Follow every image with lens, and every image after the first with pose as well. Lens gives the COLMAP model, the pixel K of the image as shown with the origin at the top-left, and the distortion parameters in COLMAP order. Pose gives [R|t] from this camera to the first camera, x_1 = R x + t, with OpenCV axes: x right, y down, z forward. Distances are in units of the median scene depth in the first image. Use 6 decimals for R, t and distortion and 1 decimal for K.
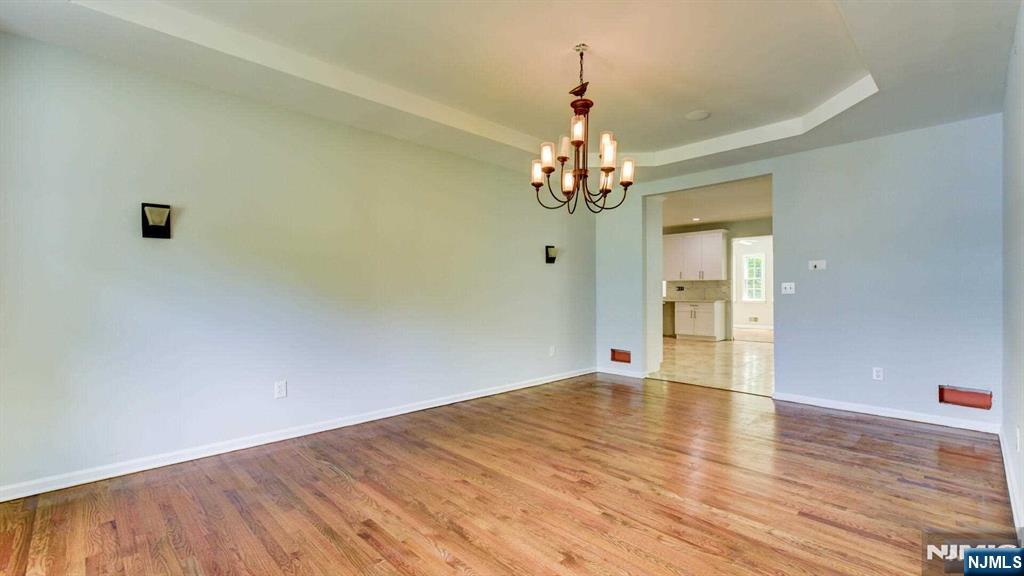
lens RADIAL K [[419.9, 0, 510.9], [0, 419.9, 287.7], [0, 0, 1]] dist [0.000956, 0.000131]
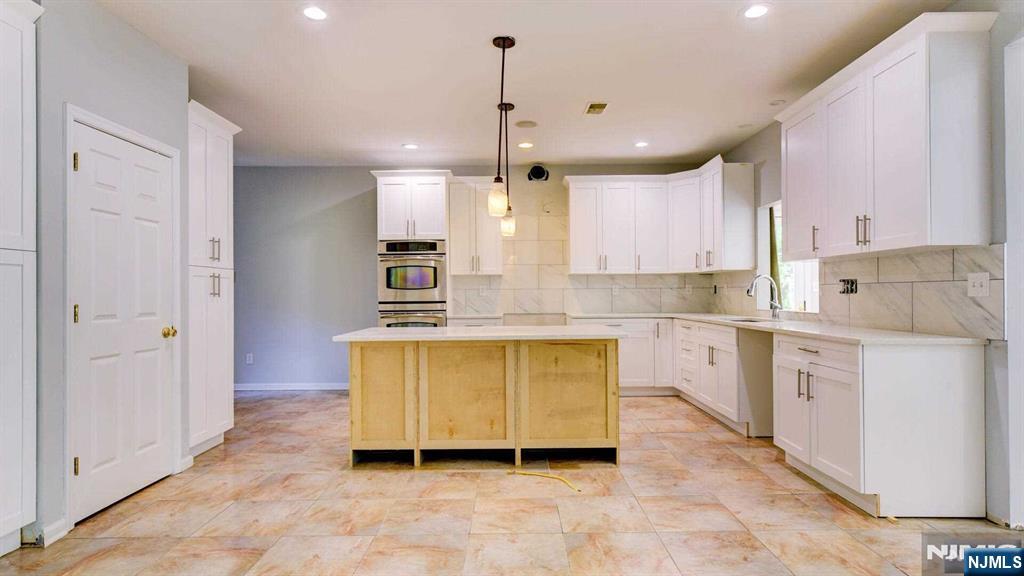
lens RADIAL K [[521.7, 0, 515.7], [0, 521.7, 289.1], [0, 0, 1]] dist [0.001048, 0.002061]
pose [[0.734982, -0.008415, -0.678034, 0.507547], [0.008639, 0.999958, -0.003046, 0.003479], [0.678031, -0.003619, 0.735024, 0.623658]]
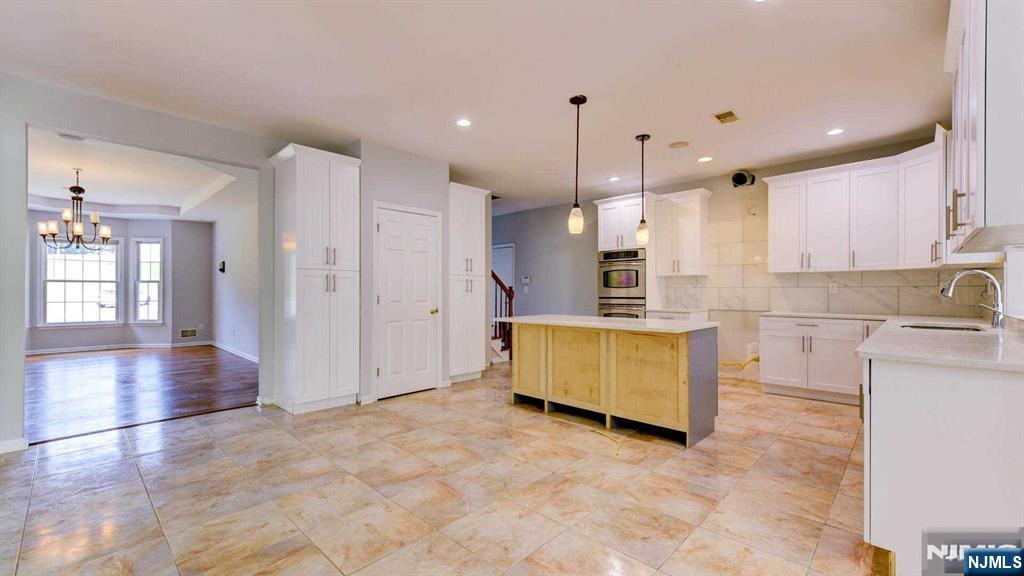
lens RADIAL K [[410.9, 0, 520.6], [0, 410.9, 291.4], [0, 0, 1]] dist [0.006336, -0.002068]
pose [[0.080272, 0.001812, -0.996771, 0.613874], [0.004800, 0.999986, 0.002205, 0.004033], [0.996761, -0.004961, 0.080262, 0.783784]]
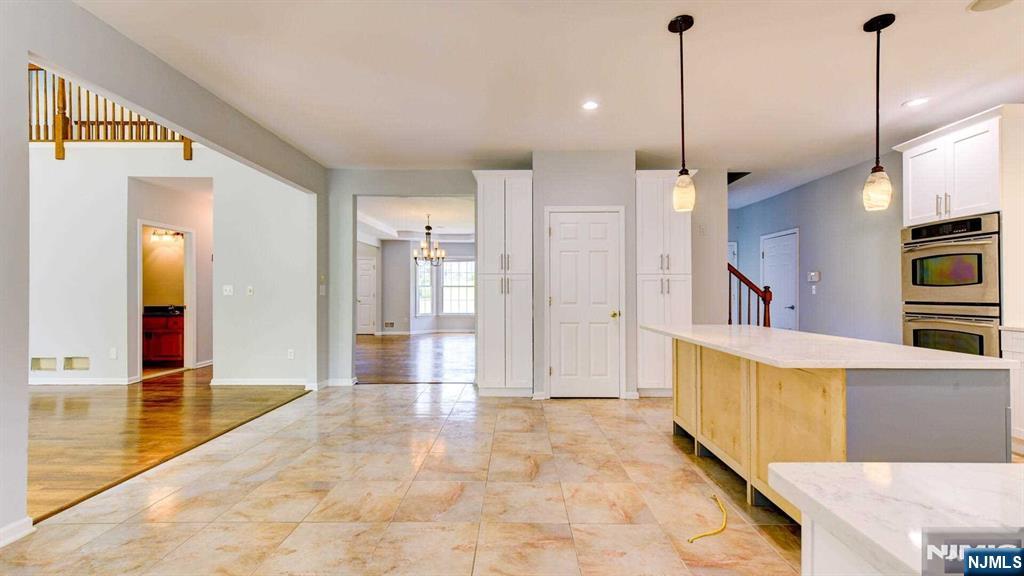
lens RADIAL K [[410.9, 0, 520.3], [0, 410.9, 291.2], [0, 0, 1]] dist [0.006336, -0.002068]
pose [[-0.671656, 0.000235, -0.740863, 0.522571], [0.007417, 0.999952, -0.006407, 0.004883], [0.740826, -0.009798, -0.671626, 0.948530]]
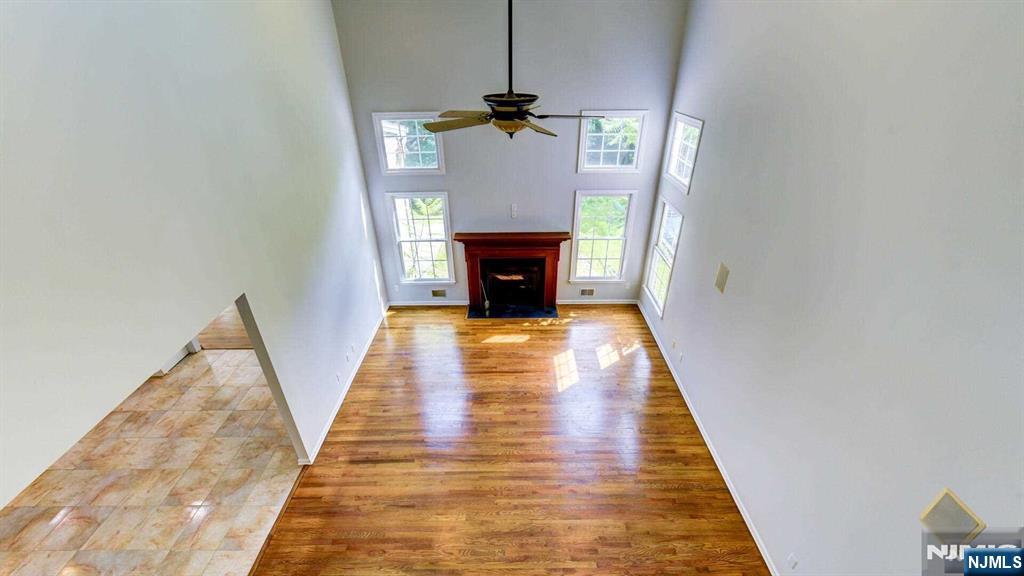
lens RADIAL K [[410.9, 0, 509.3], [0, 410.9, 293.6], [0, 0, 1]] dist [0.006336, -0.002068]
pose [[0.684140, -0.369828, 0.628633, 0.472377], [0.004740, 0.864144, 0.503222, -0.295031], [-0.729335, -0.341295, 0.592949, 0.240587]]
